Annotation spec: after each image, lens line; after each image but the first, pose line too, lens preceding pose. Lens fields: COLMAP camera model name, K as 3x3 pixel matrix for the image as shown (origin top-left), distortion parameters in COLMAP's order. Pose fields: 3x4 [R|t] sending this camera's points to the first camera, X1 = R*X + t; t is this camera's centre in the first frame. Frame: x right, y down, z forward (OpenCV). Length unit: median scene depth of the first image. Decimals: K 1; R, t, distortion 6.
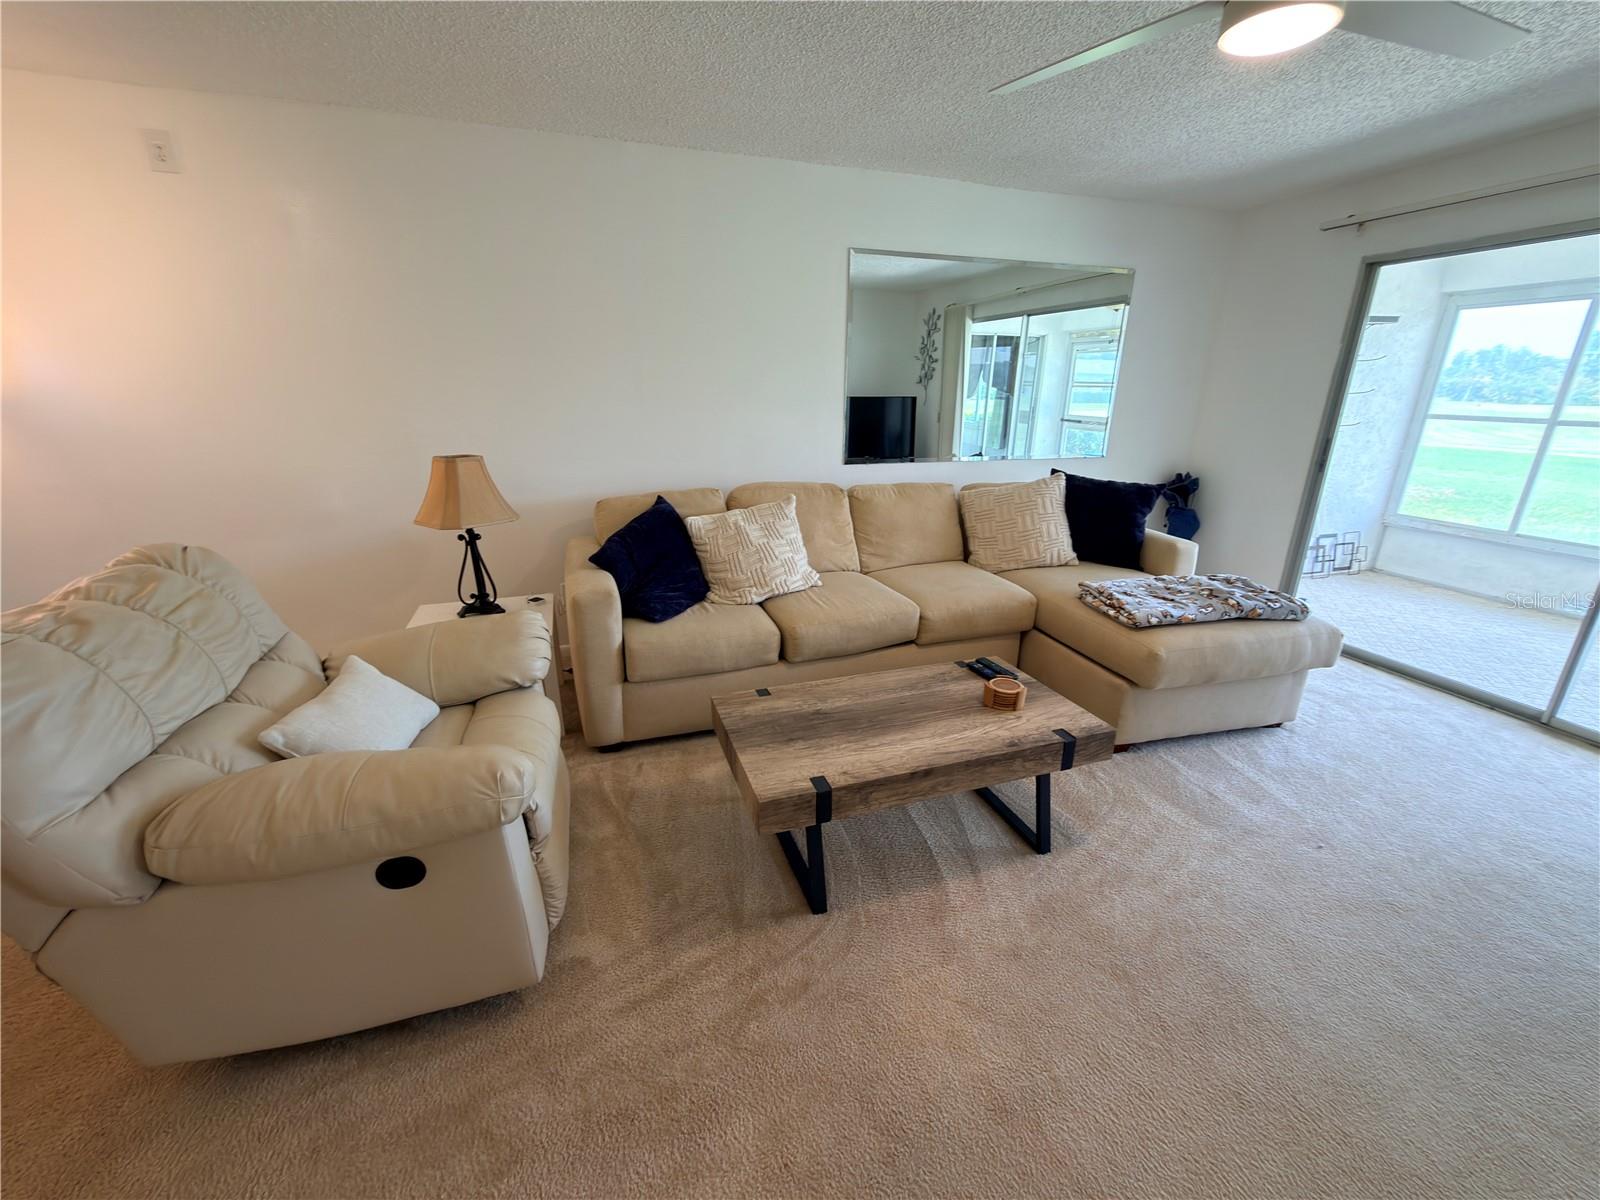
lens RADIAL K [[638.2, 0, 799.0], [0, 638.2, 600.7], [0, 0, 1]] dist [0.001124, -0.000393]
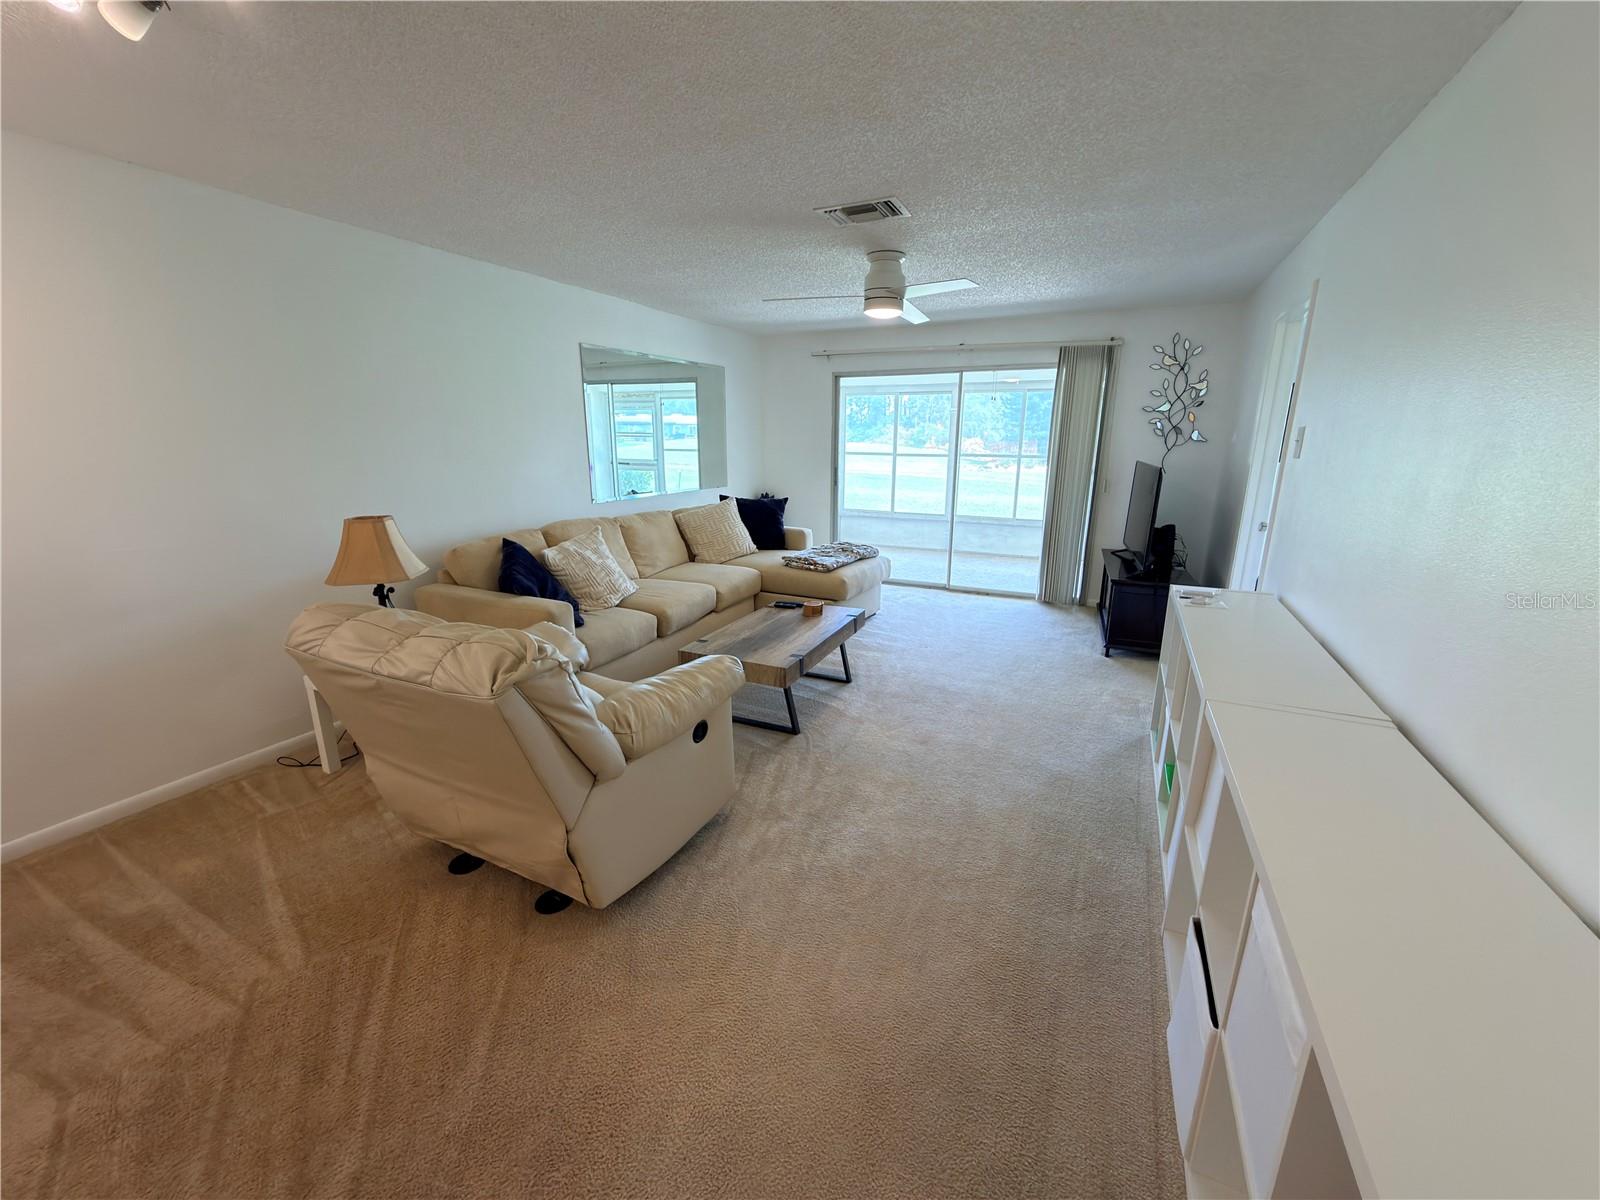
lens RADIAL K [[640.9, 0, 800.0], [0, 640.9, 600.0], [0, 0, 1]] dist [-0.001320, 0.000434]
pose [[0.688643, -0.187861, 0.700342, -0.731246], [0.233200, 0.971922, 0.031406, 0.039657], [-0.686578, 0.141692, 0.713116, -0.221538]]
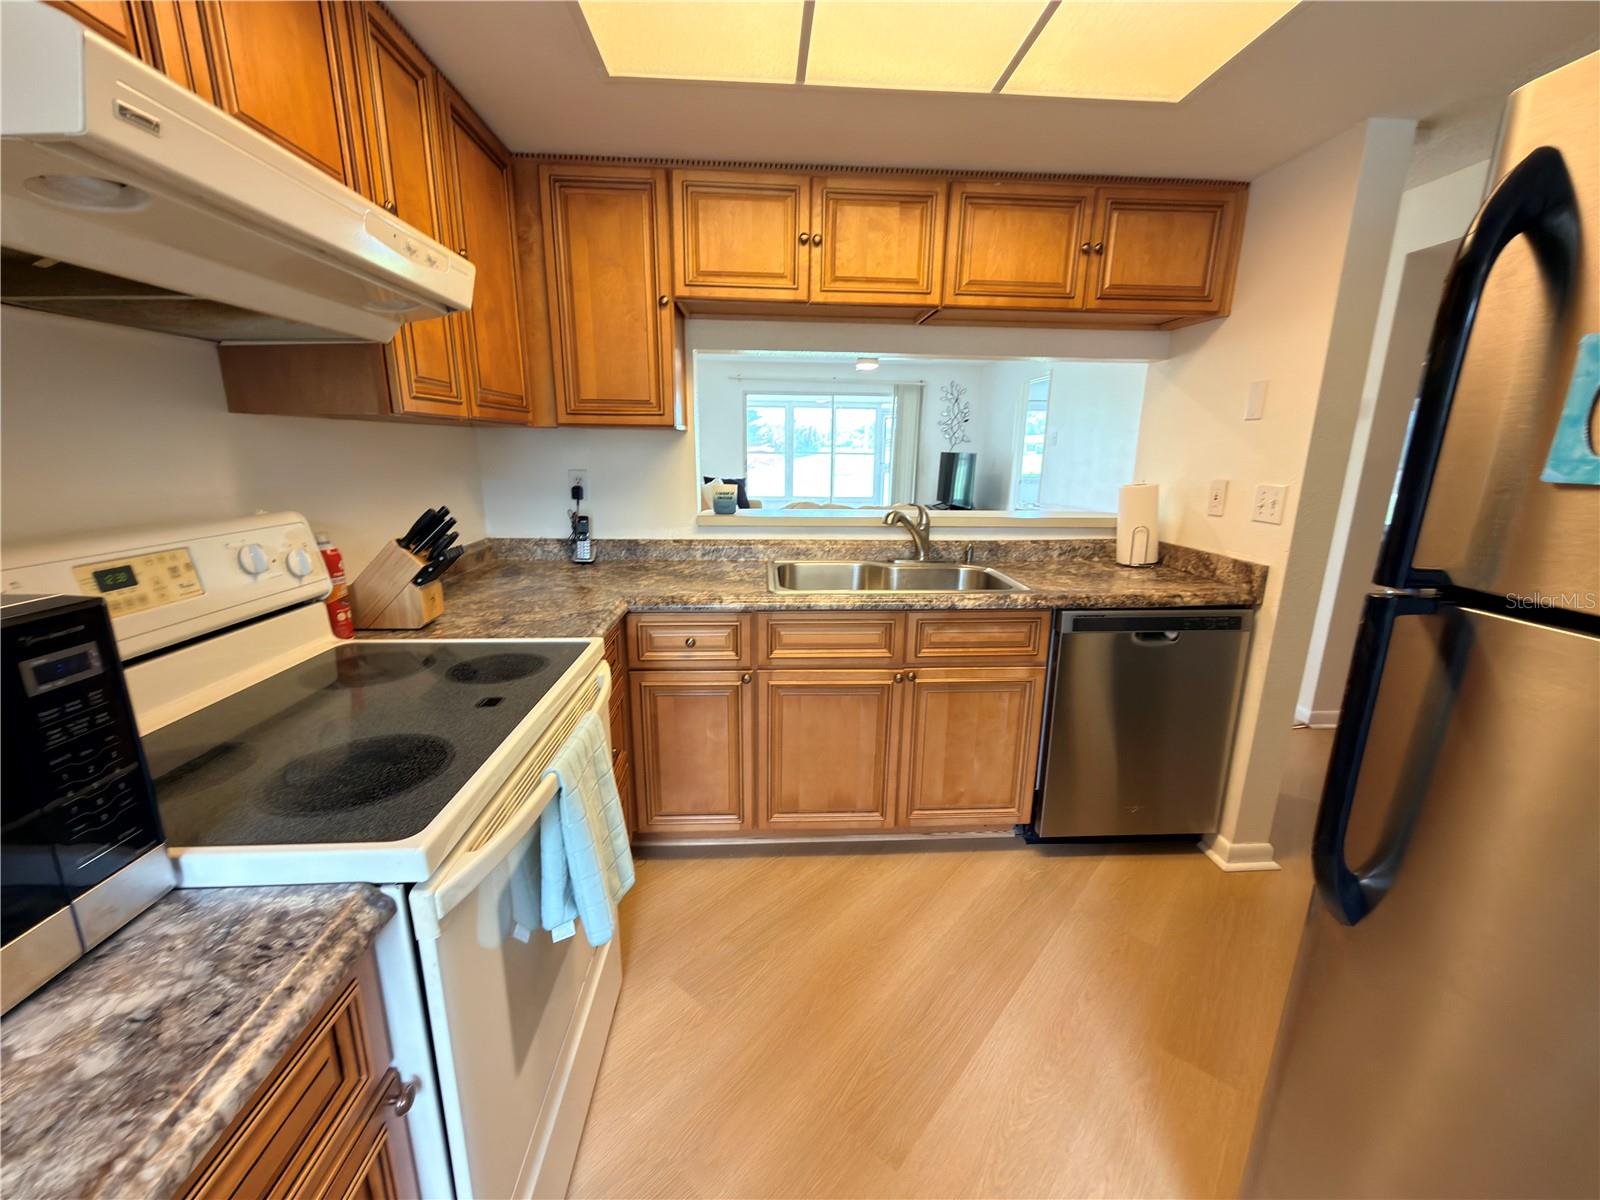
lens RADIAL K [[640.9, 0, 800.0], [0, 640.9, 600.0], [0, 0, 1]] dist [-0.001320, 0.000434]
pose [[0.249778, -0.231194, 0.940298, -2.026684], [0.297414, 0.942455, 0.152720, -0.063770], [-0.921497, 0.241512, 0.304165, 0.205227]]
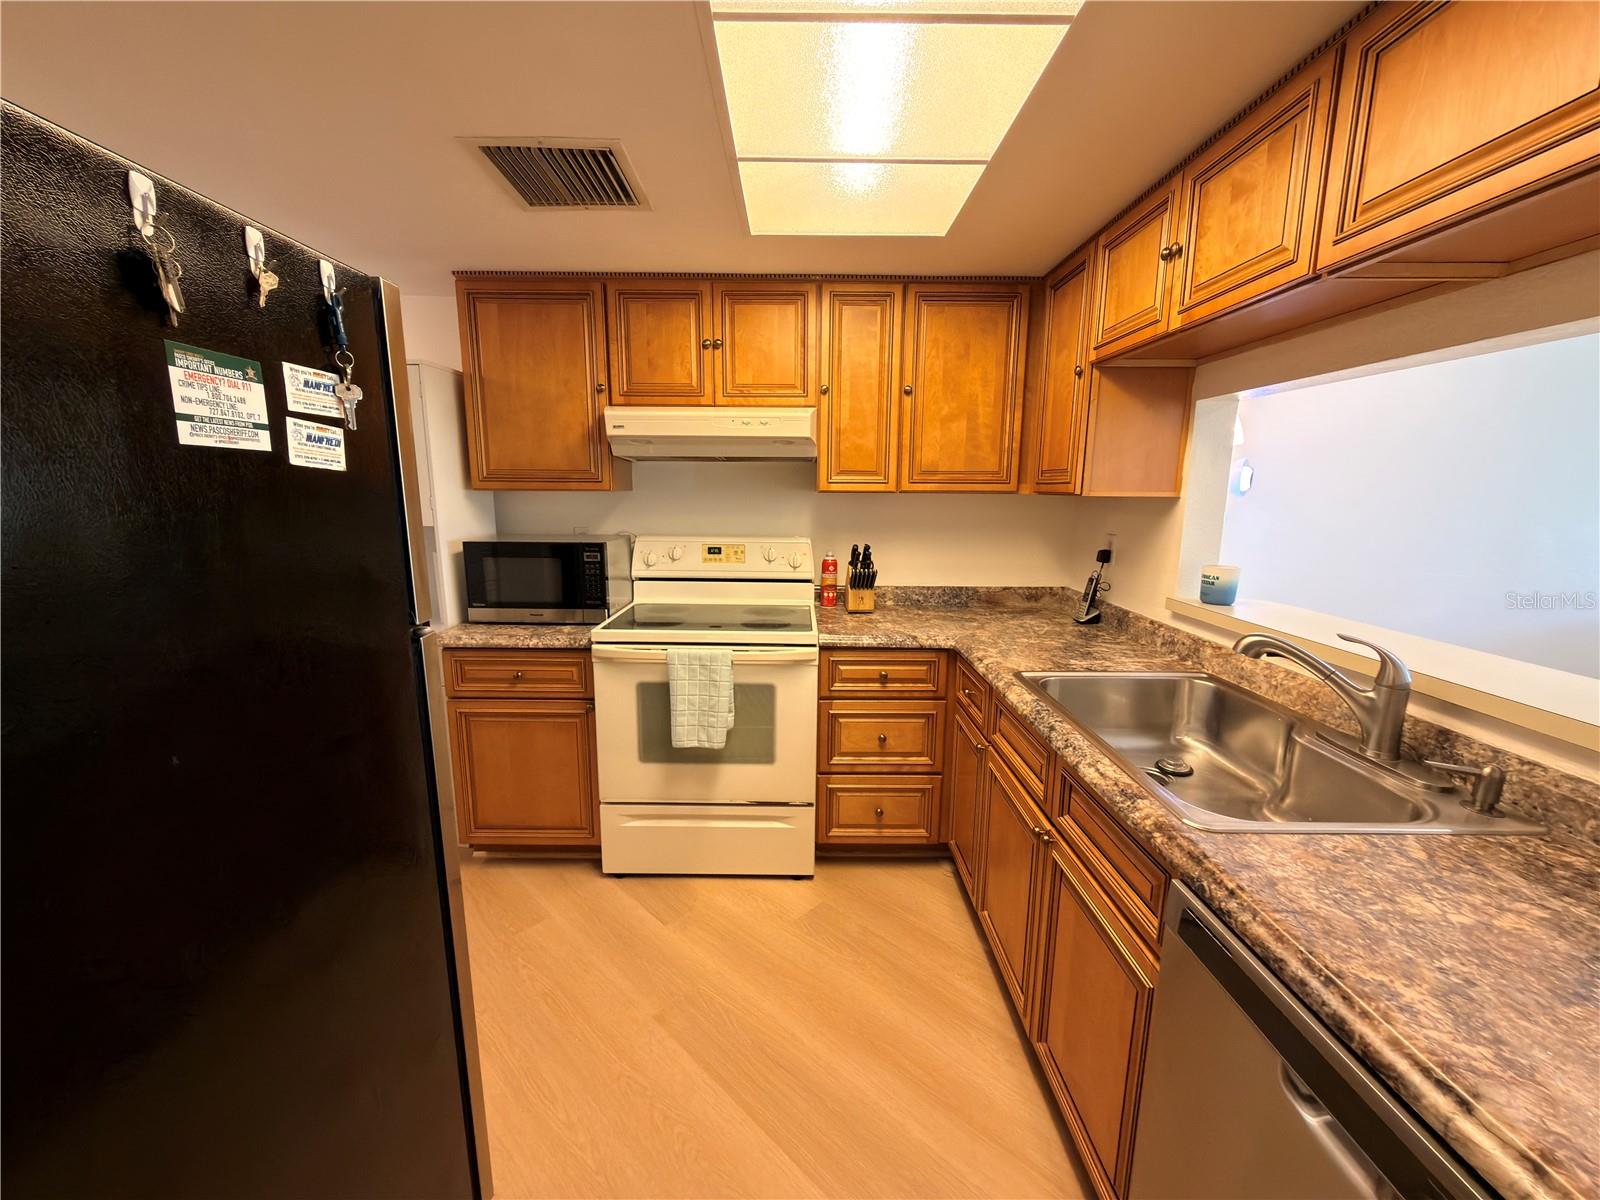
lens RADIAL K [[638.2, 0, 799.0], [0, 638.2, 600.7], [0, 0, 1]] dist [0.001124, -0.000393]
pose [[0.953954, 0.053528, -0.295137, -1.402573], [-0.096185, 0.986577, -0.131961, 0.058799], [0.284112, 0.154273, 0.946298, -0.228690]]
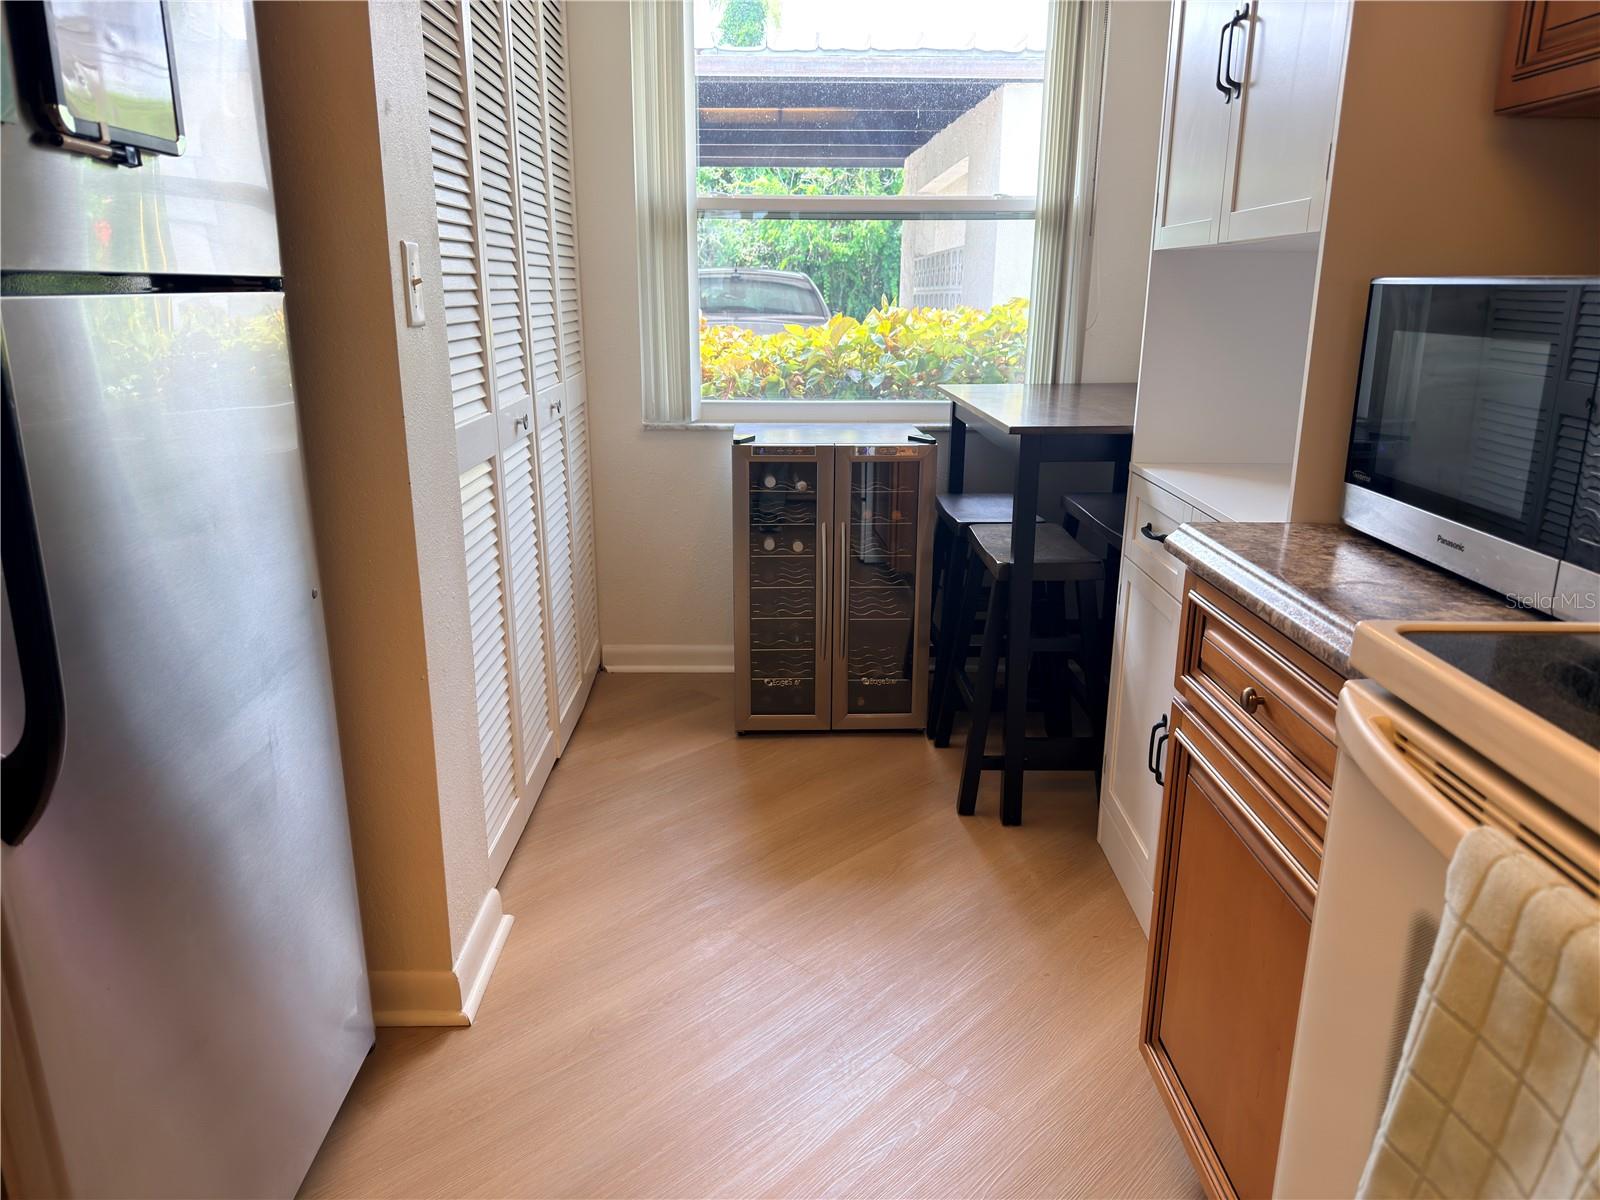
lens RADIAL K [[1113.0, 0, 800.0], [0, 1113.0, 600.0], [0, 0, 1]] dist [0.069810, -0.116537]
pose [[-0.290952, 0.251479, -0.923096, -1.522074], [-0.309962, 0.888021, 0.339621, -0.049176], [0.905136, 0.384938, -0.180423, 0.333079]]
